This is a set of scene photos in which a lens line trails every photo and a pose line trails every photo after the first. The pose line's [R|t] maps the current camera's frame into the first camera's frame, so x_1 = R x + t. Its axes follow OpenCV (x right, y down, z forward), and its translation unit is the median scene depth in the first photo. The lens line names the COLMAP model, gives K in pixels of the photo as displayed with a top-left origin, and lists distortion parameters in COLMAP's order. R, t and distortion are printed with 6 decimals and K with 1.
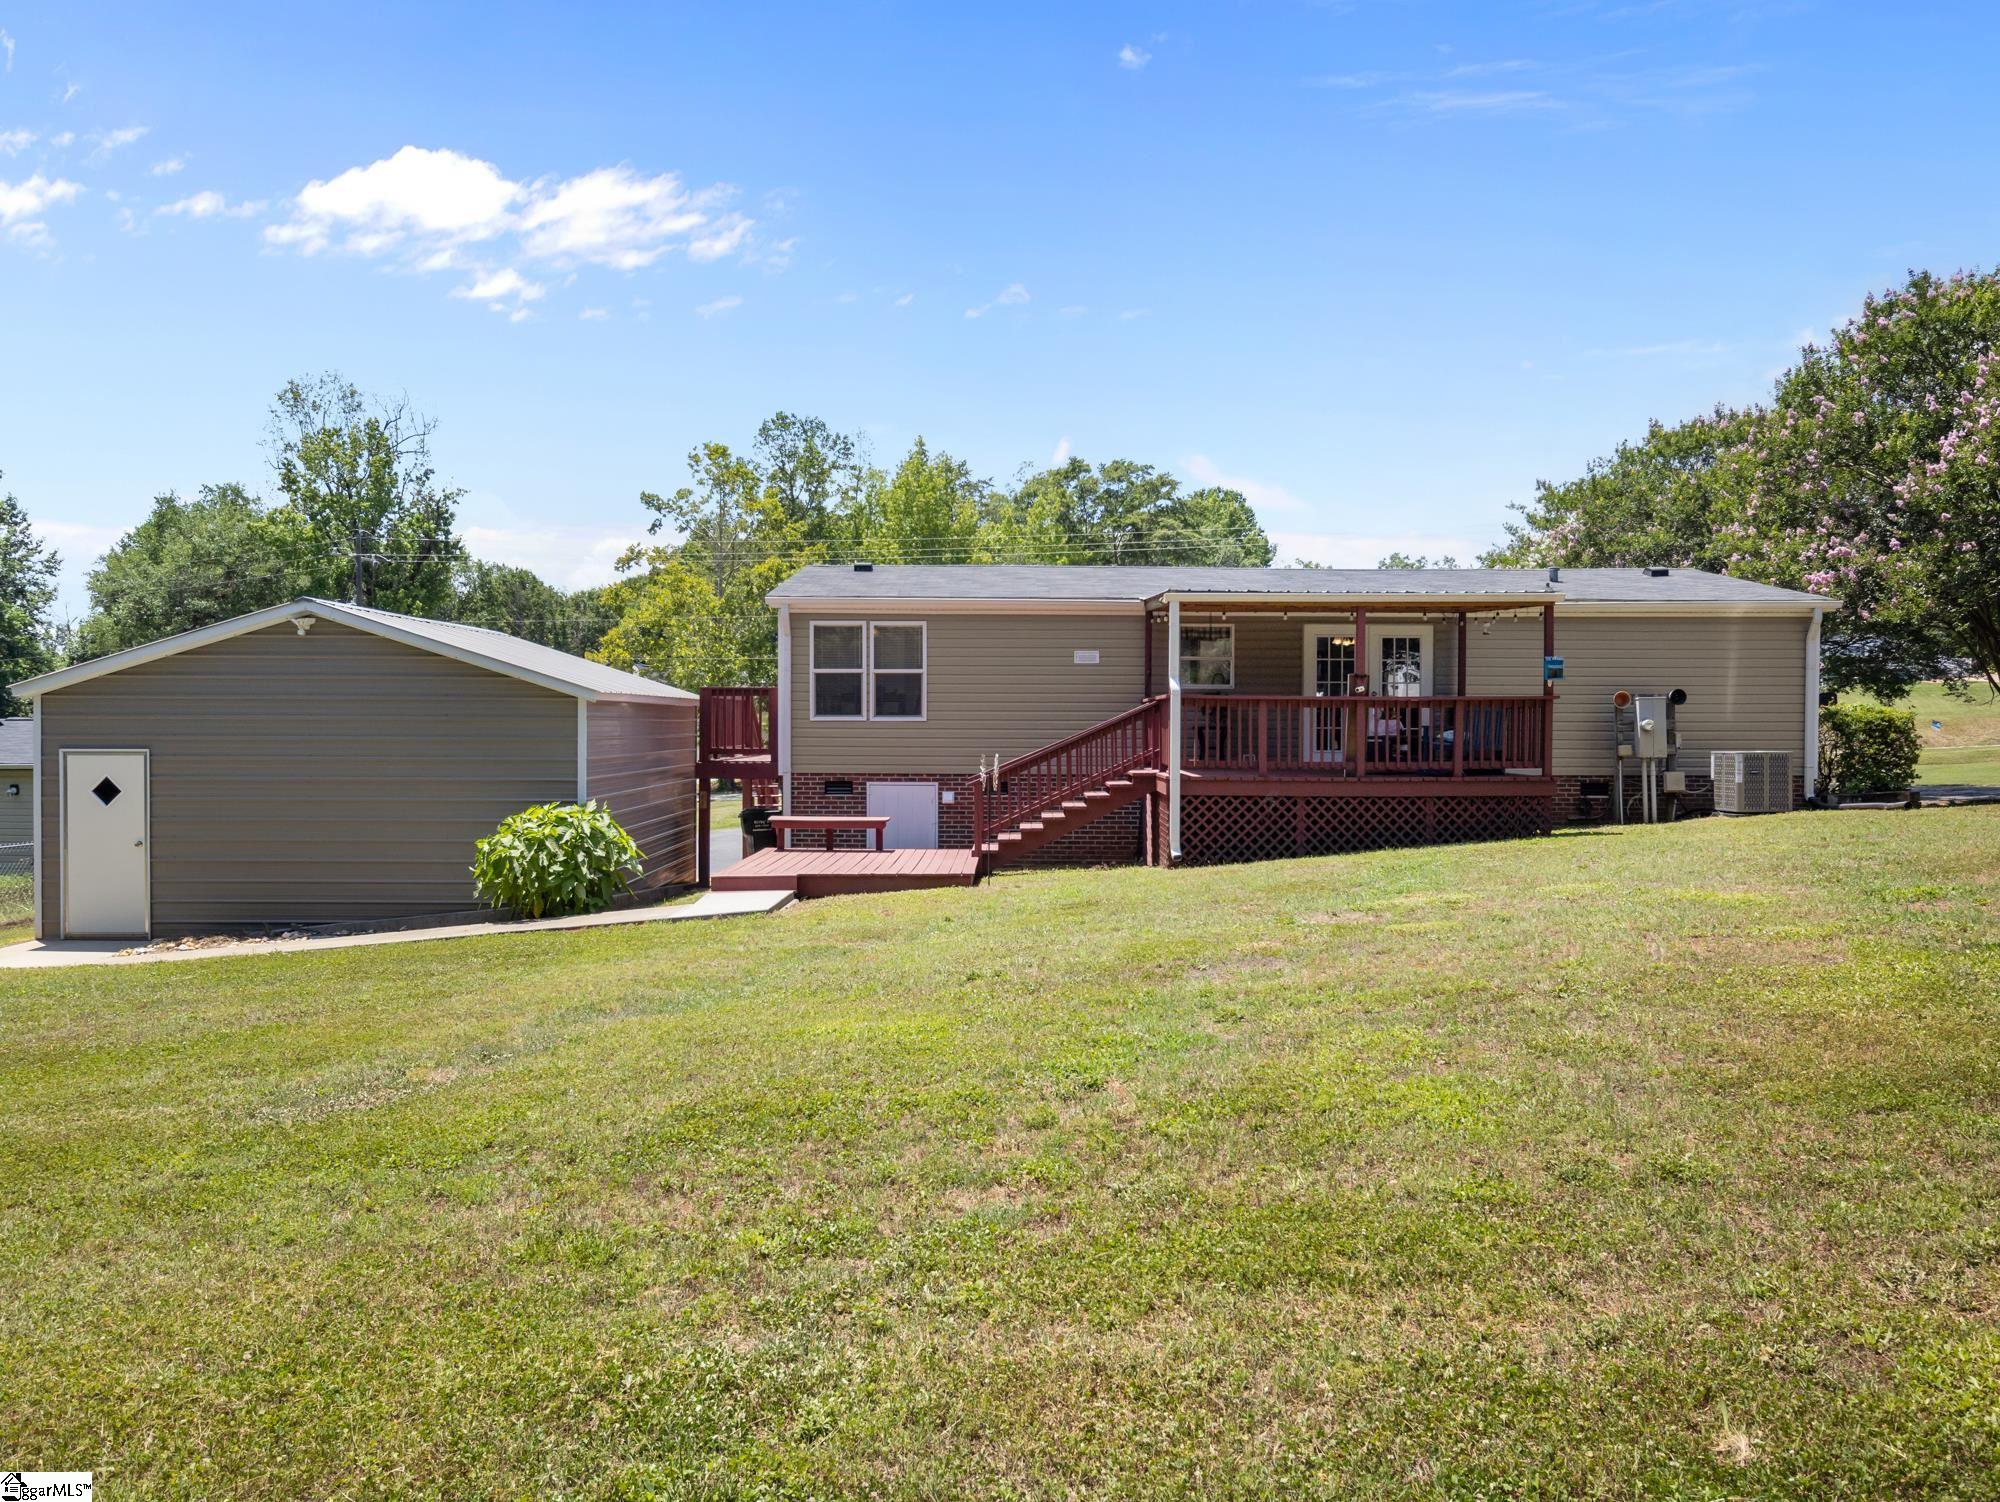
lens RADIAL K [[1439.4, 0, 1000.0], [0, 1439.4, 751.0], [0, 0, 1]] dist [-0.004734, -0.010328]
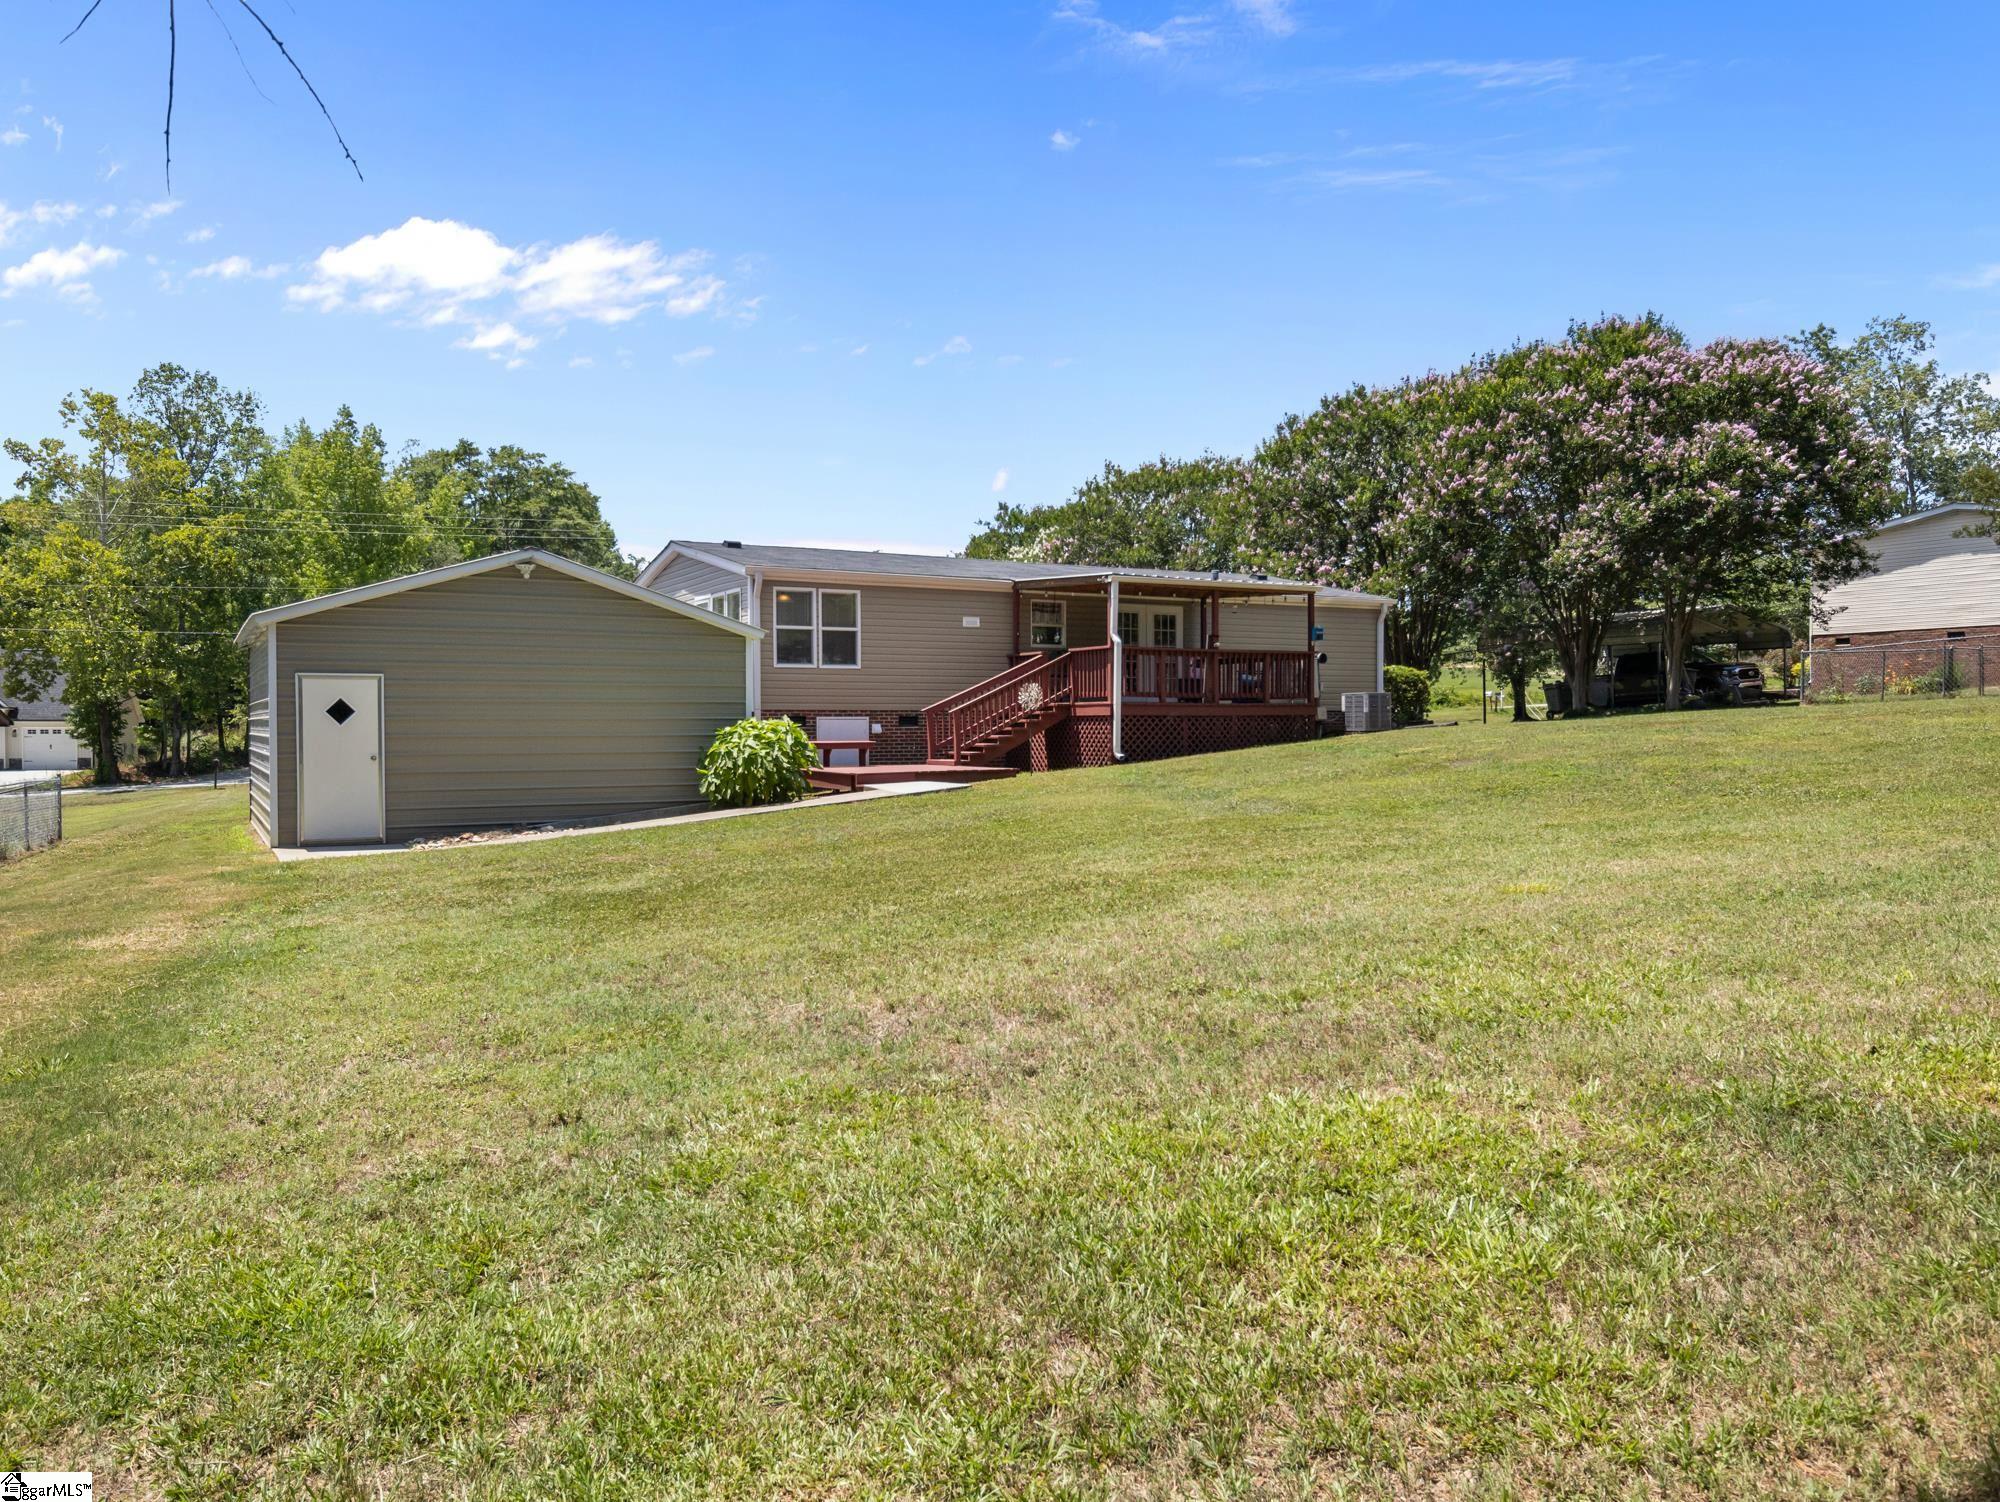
lens RADIAL K [[1439.4, 0, 1000.0], [0, 1439.4, 751.0], [0, 0, 1]] dist [-0.004734, -0.010328]
pose [[0.874741, -0.014804, 0.484364, -0.561934], [0.014346, 0.999886, 0.004653, 0.048071], [-0.484378, 0.002878, 0.874854, -0.174726]]
